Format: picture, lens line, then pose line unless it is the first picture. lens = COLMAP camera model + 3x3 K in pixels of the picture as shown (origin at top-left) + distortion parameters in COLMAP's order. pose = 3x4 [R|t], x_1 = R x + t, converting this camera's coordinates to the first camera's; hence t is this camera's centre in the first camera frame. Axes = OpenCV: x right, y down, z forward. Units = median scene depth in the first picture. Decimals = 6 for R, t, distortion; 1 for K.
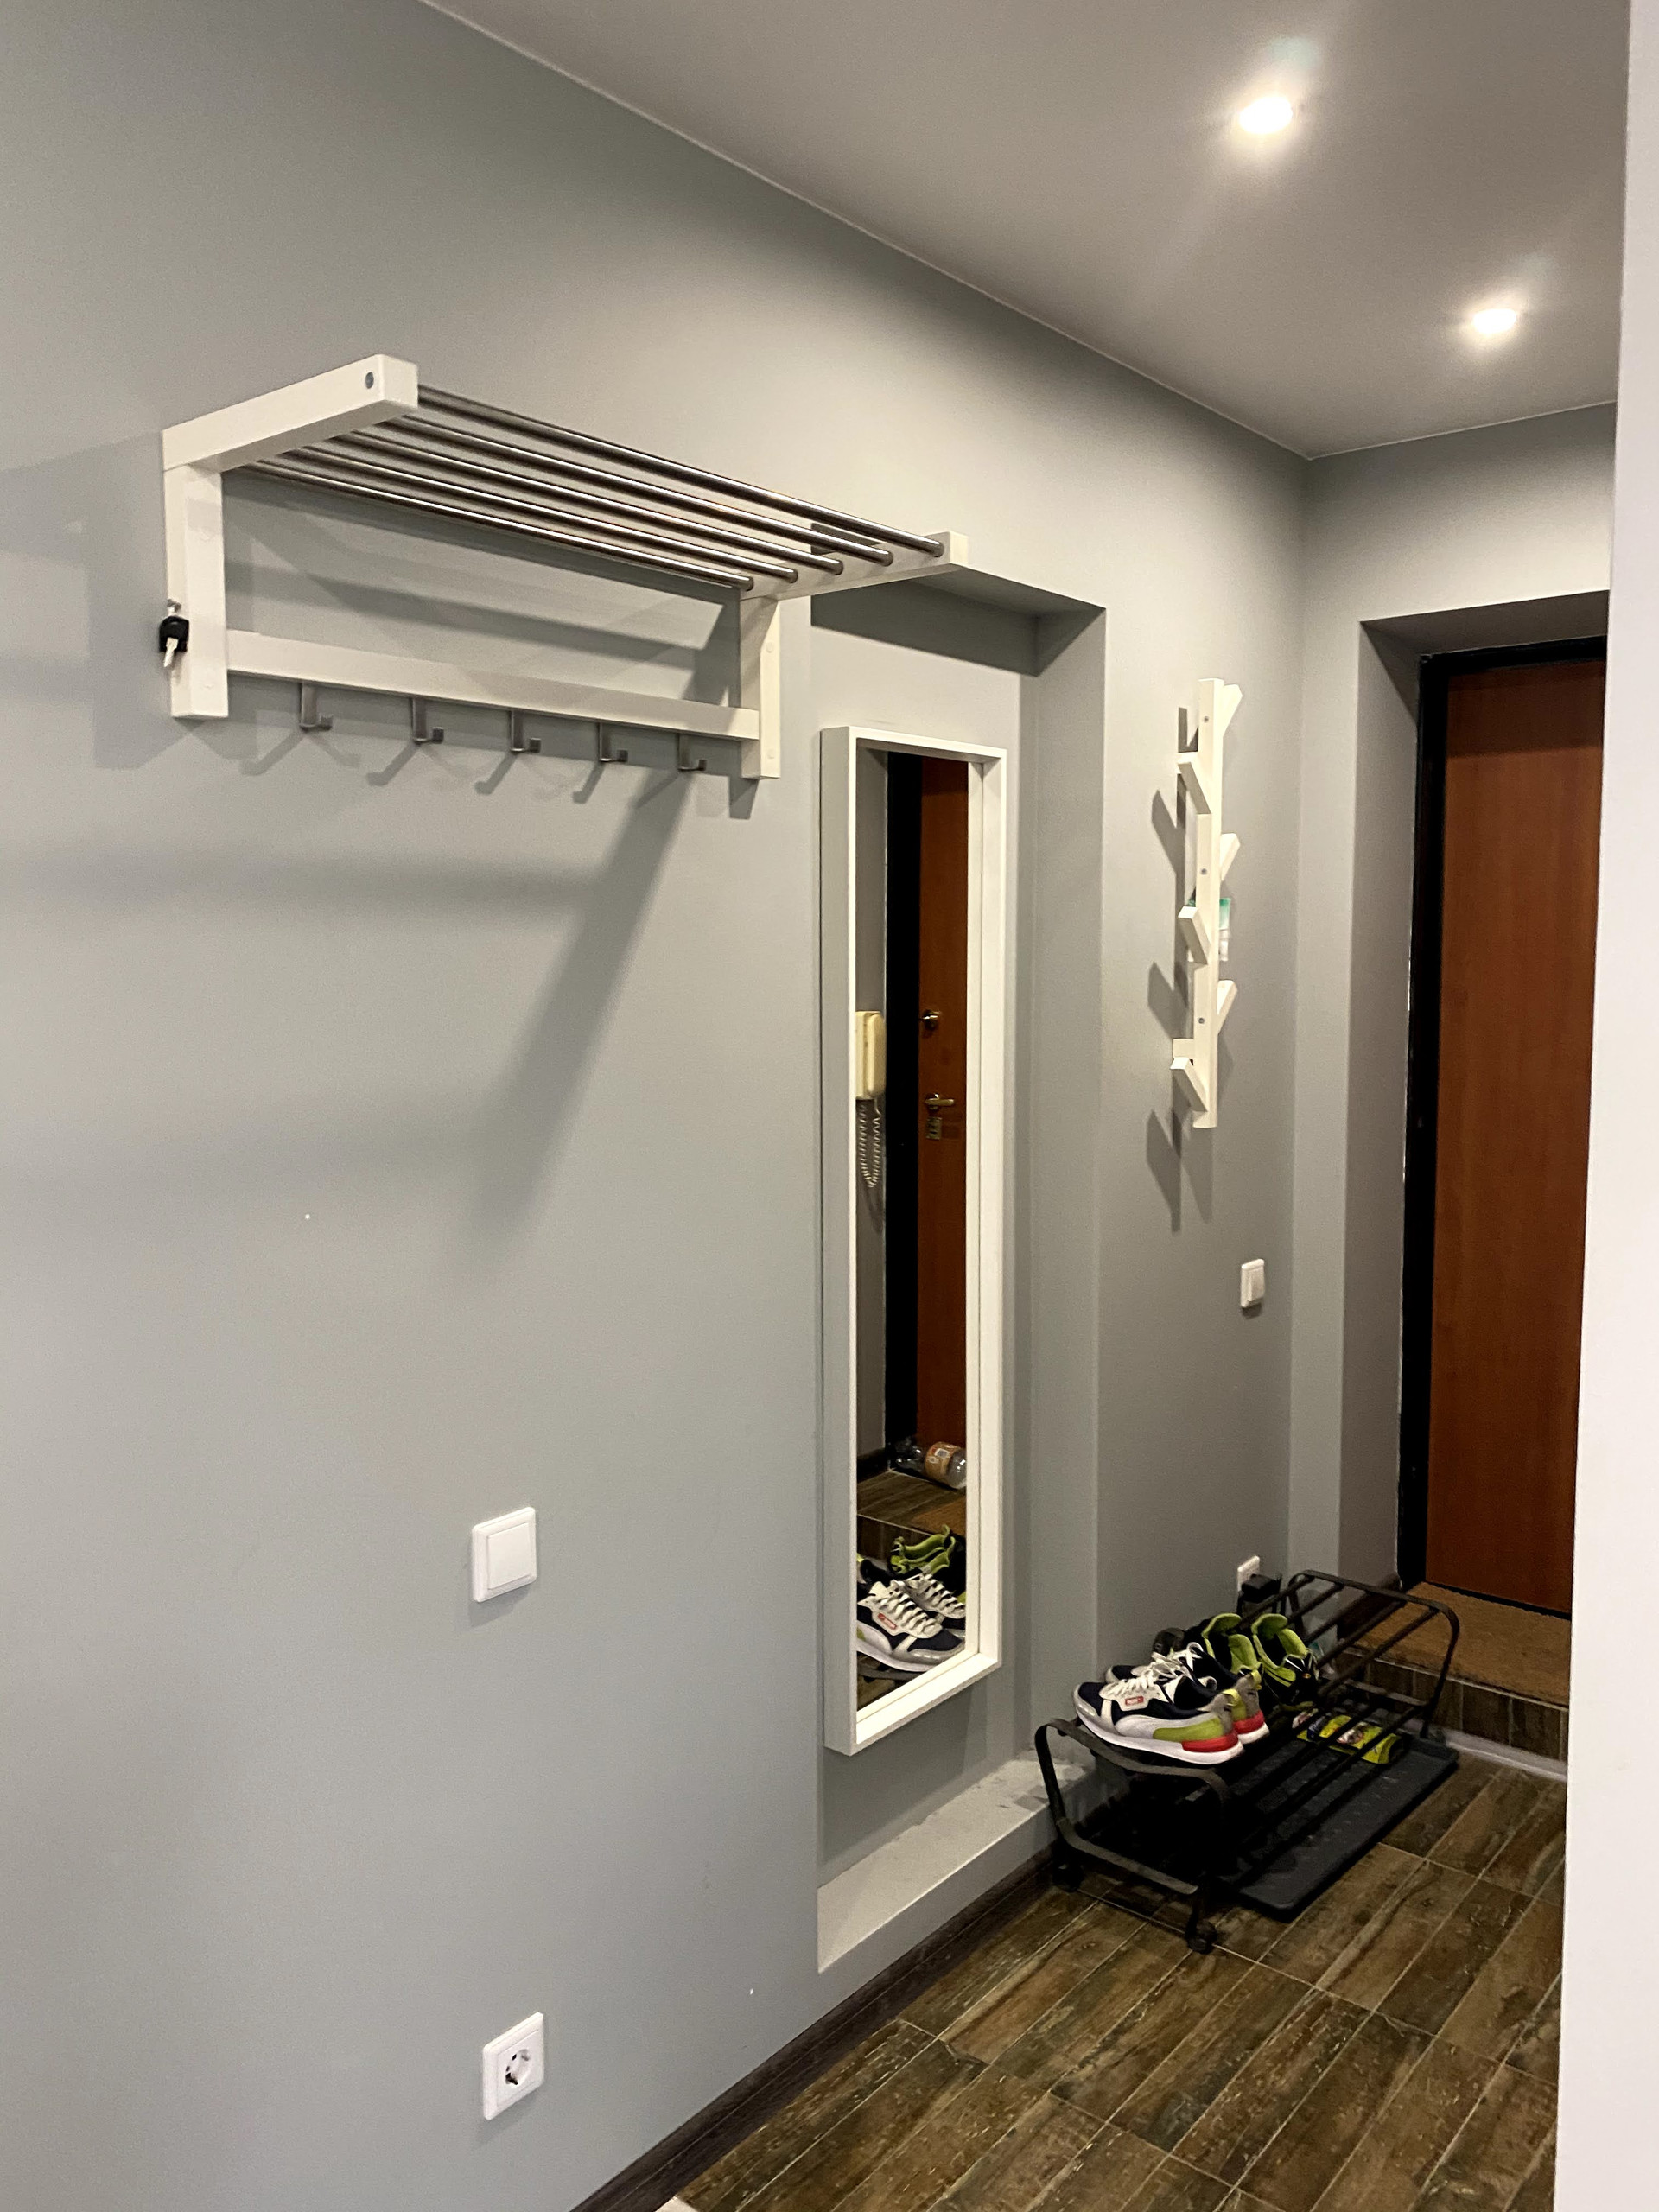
lens RADIAL K [[1689.3, 0, 792.6], [0, 1689.3, 1087.5], [0, 0, 1]] dist [0.028362, -0.021916]
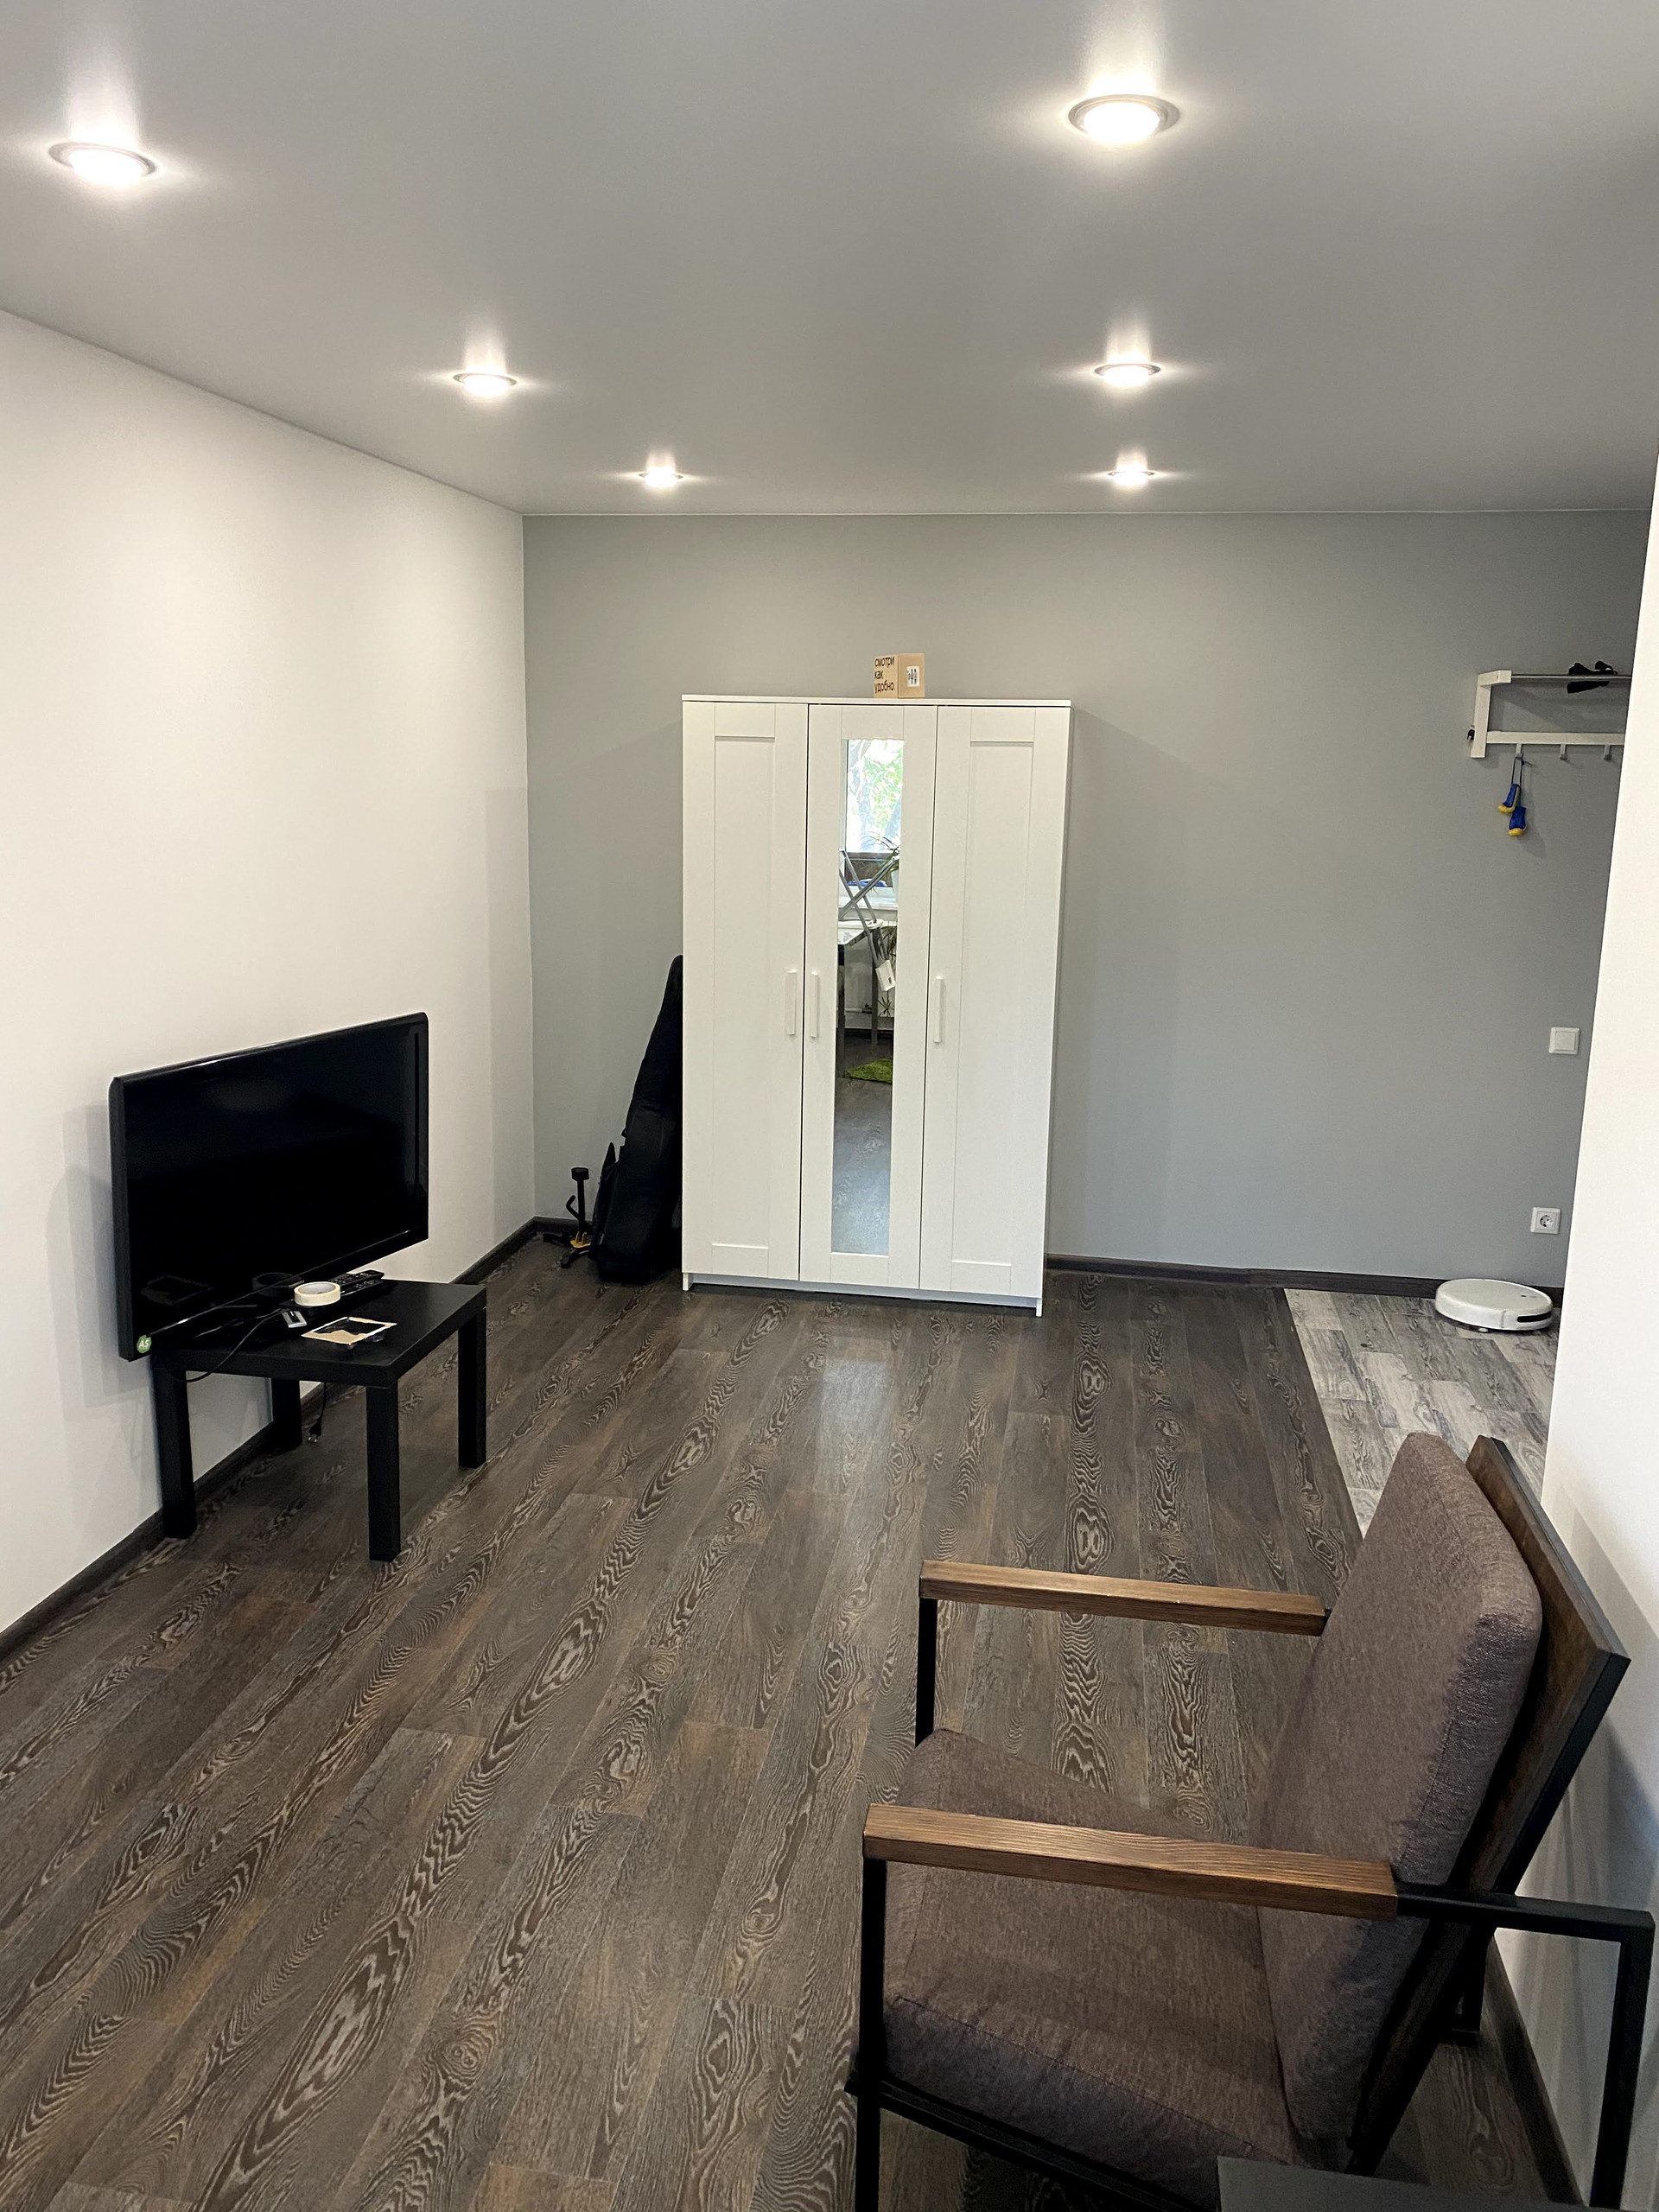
lens RADIAL K [[1689.3, 0, 817.7], [0, 1689.3, 1065.2], [0, 0, 1]] dist [0.028362, -0.021916]
pose [[0.499672, 0.169690, -0.849431, 1.312246], [-0.099951, 0.985369, 0.138050, 0.035696], [0.860429, 0.015922, 0.509321, -1.236549]]
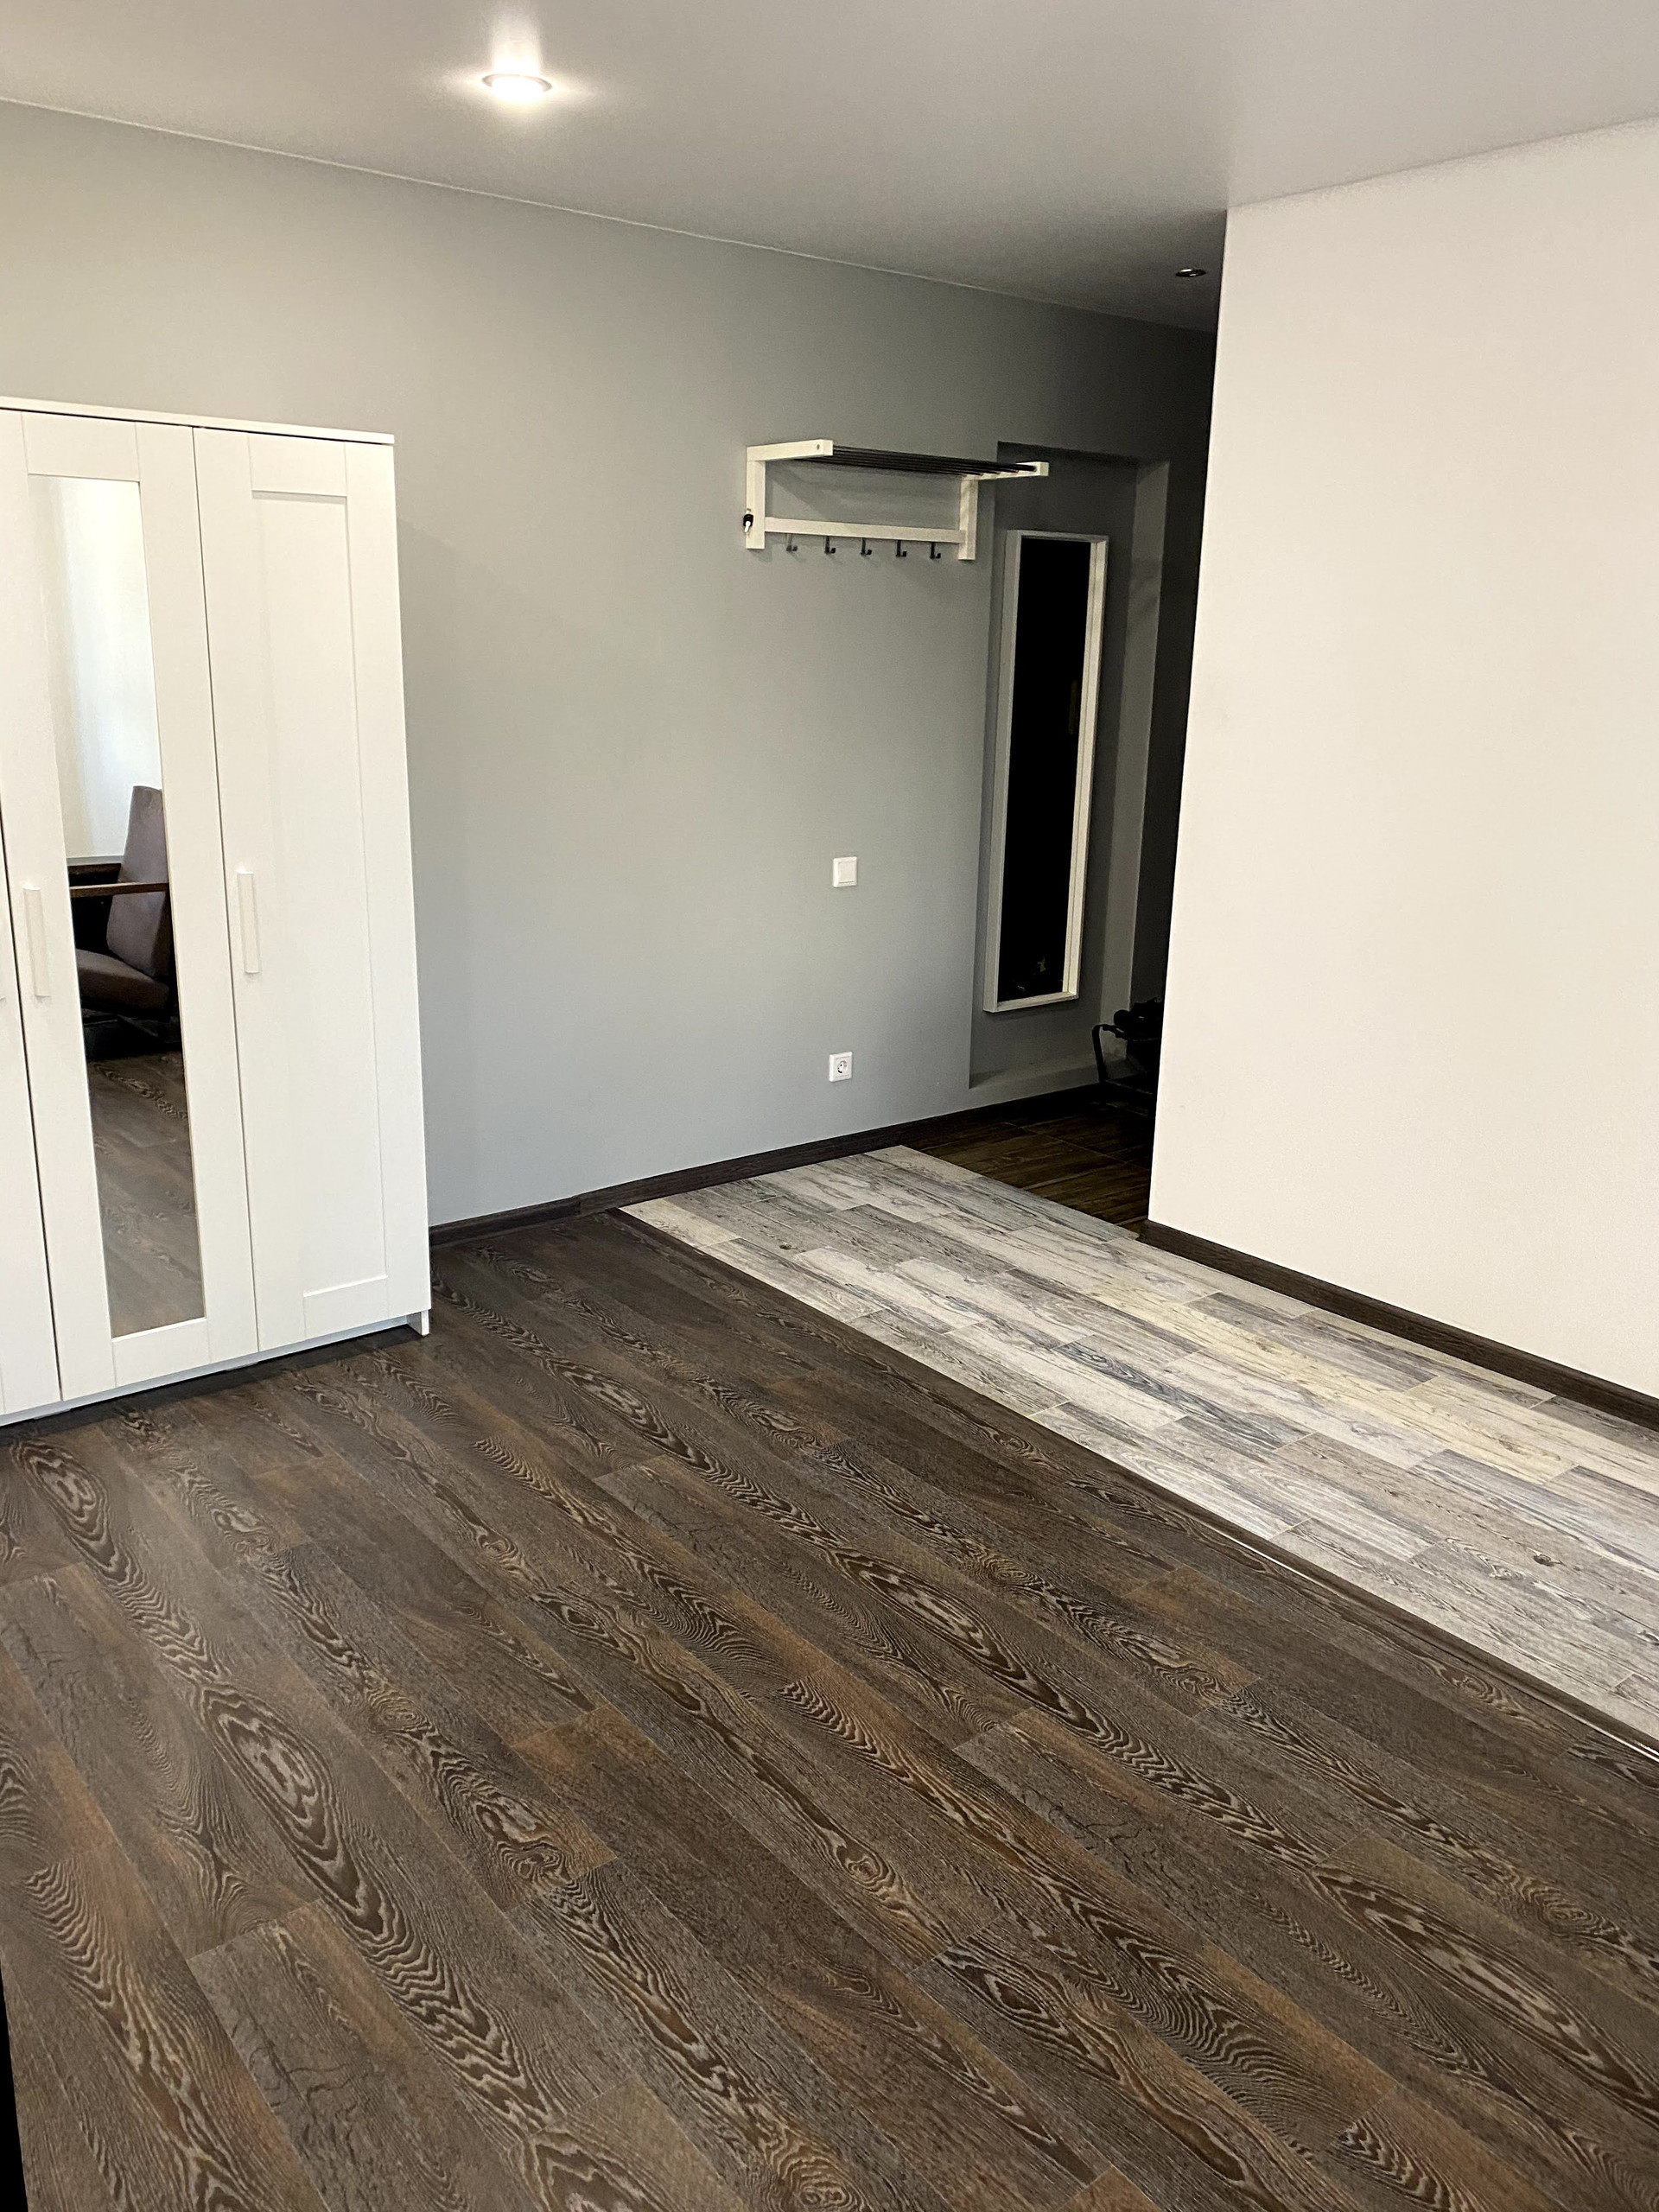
lens RADIAL K [[1689.3, 0, 837.8], [0, 1689.3, 1081.6], [0, 0, 1]] dist [0.028362, -0.021916]
pose [[0.981149, 0.073765, -0.178618, 0.250211], [-0.042824, 0.984295, 0.171258, 0.118794], [0.188446, -0.160380, 0.968900, -1.280576]]
